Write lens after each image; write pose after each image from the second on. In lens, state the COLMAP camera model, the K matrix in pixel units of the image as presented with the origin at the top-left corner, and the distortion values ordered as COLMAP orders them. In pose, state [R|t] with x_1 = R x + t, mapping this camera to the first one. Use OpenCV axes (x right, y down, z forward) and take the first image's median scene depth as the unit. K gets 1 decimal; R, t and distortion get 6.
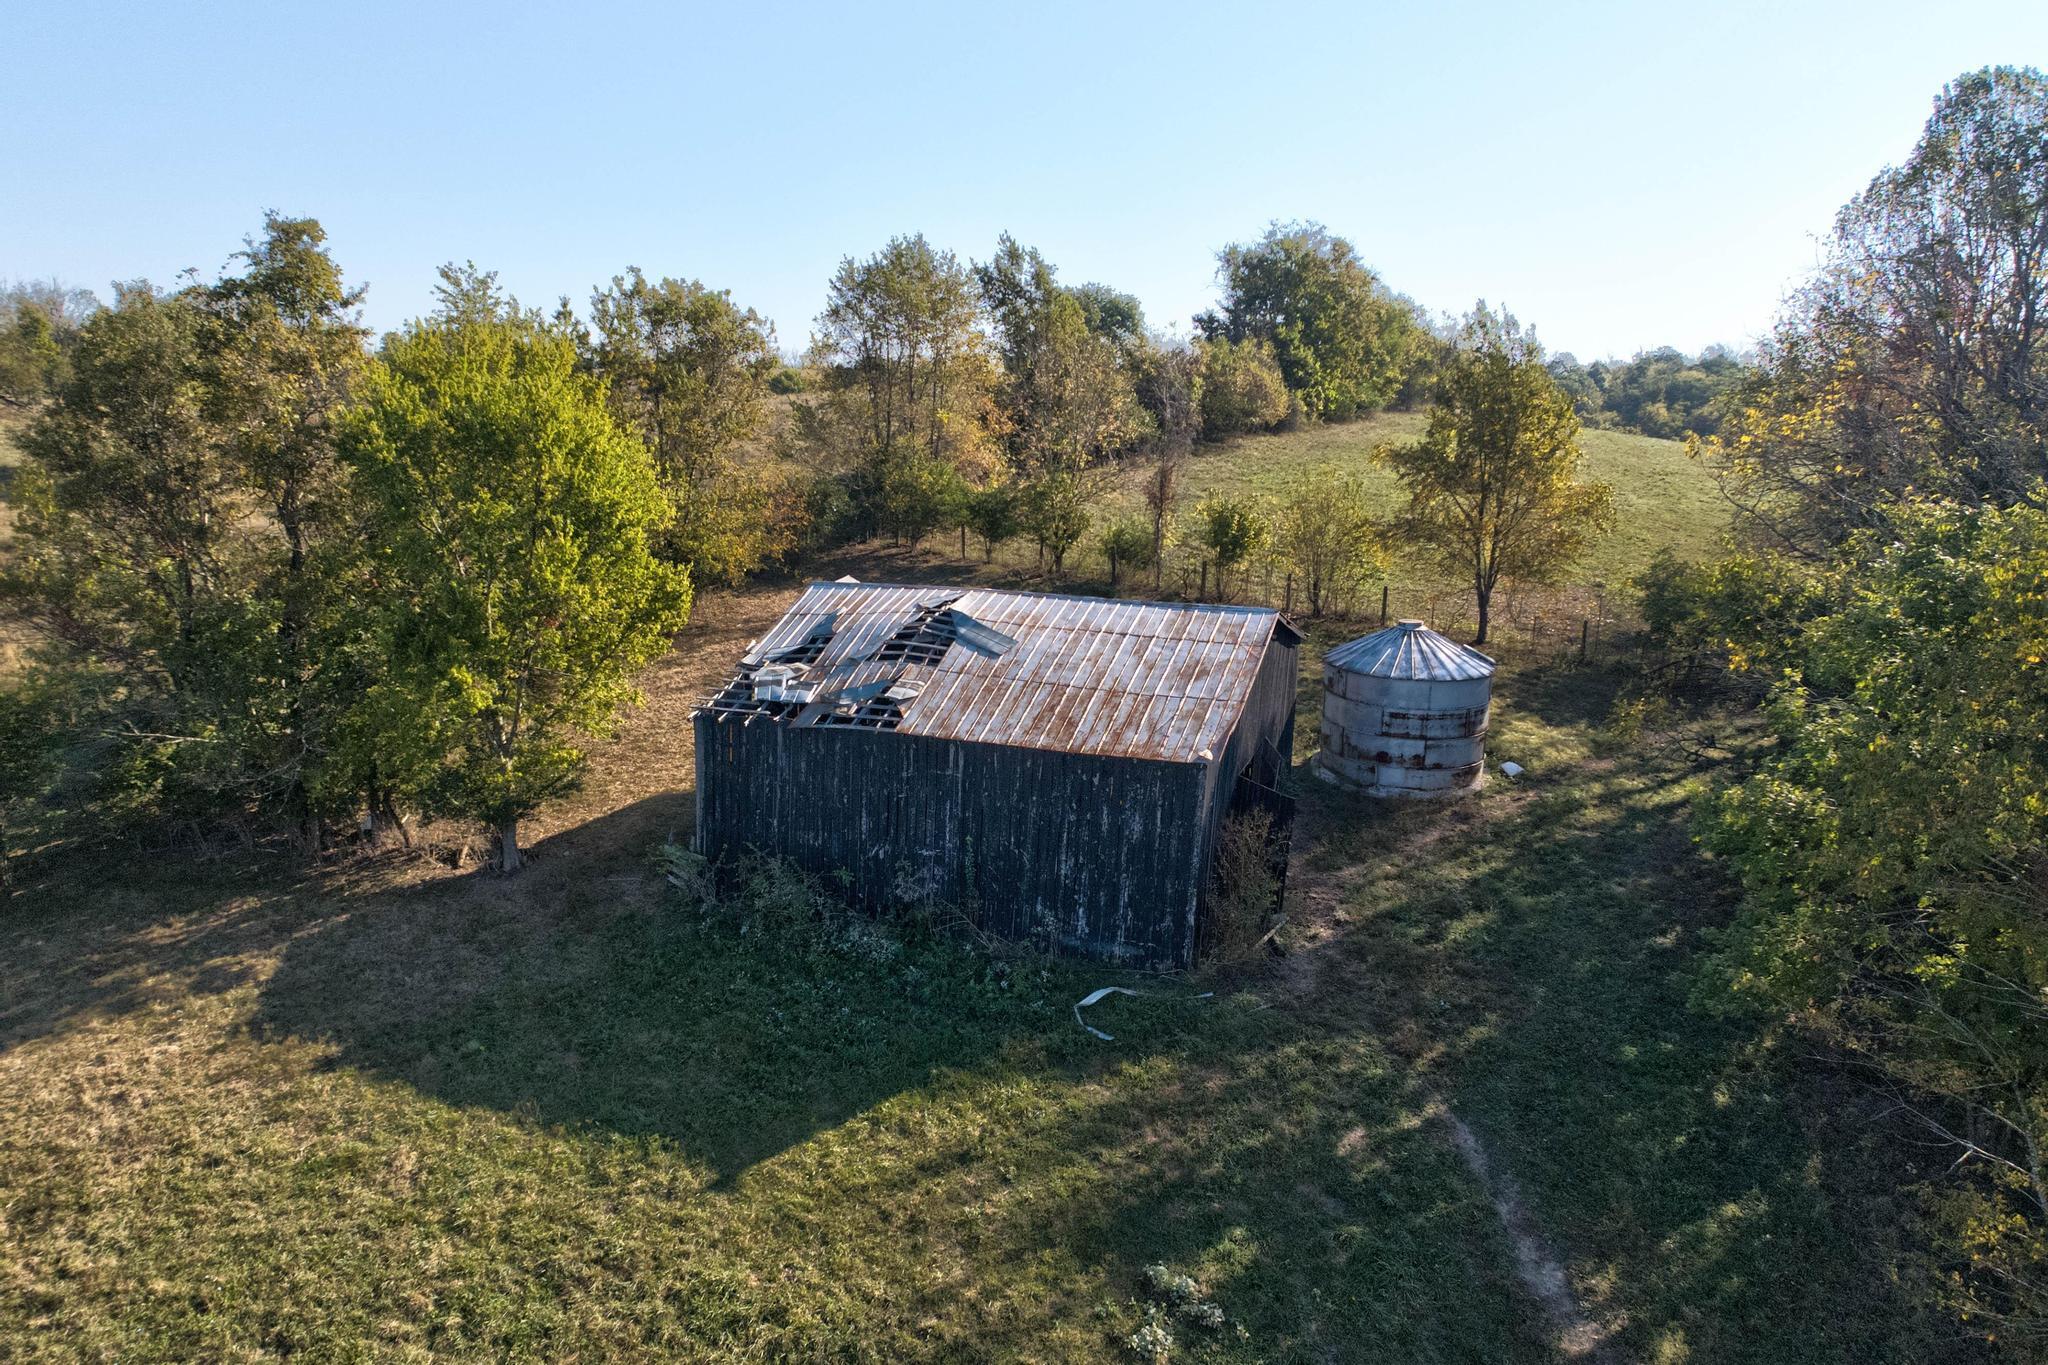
lens RADIAL K [[1247.0, 0, 1004.4], [0, 1247.0, 678.6], [0, 0, 1]] dist [0.038520, -0.101690]
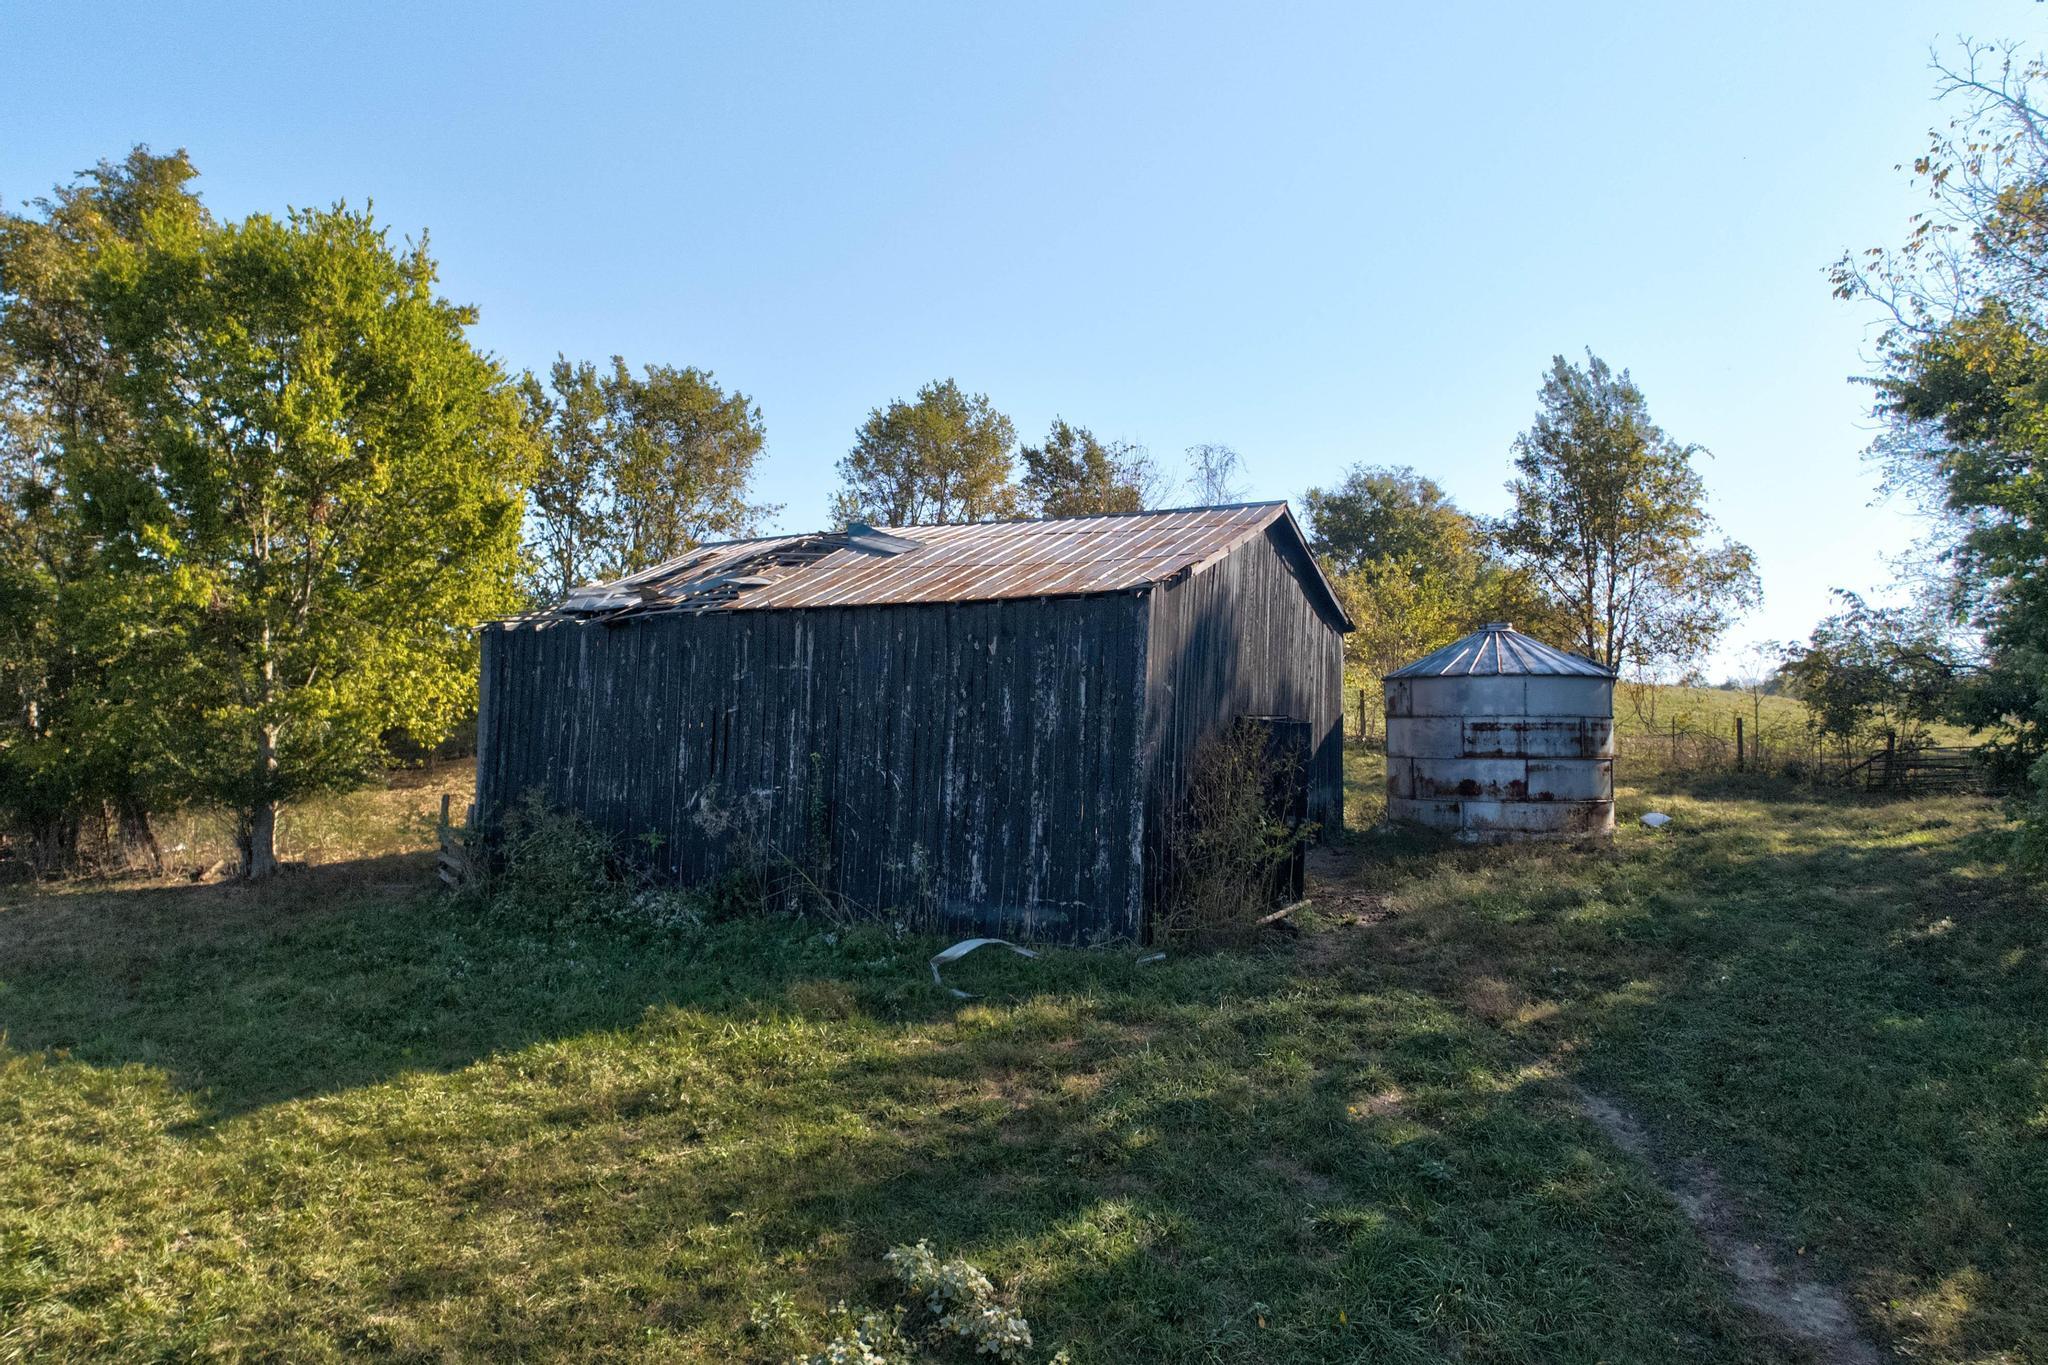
lens RADIAL K [[1252.8, 0, 1010.5], [0, 1252.8, 688.6], [0, 0, 1]] dist [0.010767, -0.050235]
pose [[0.995893, -0.008598, -0.090125, 0.138384], [-0.015461, 0.964703, -0.262885, 0.269996], [0.089204, 0.263199, 0.960609, 0.348331]]
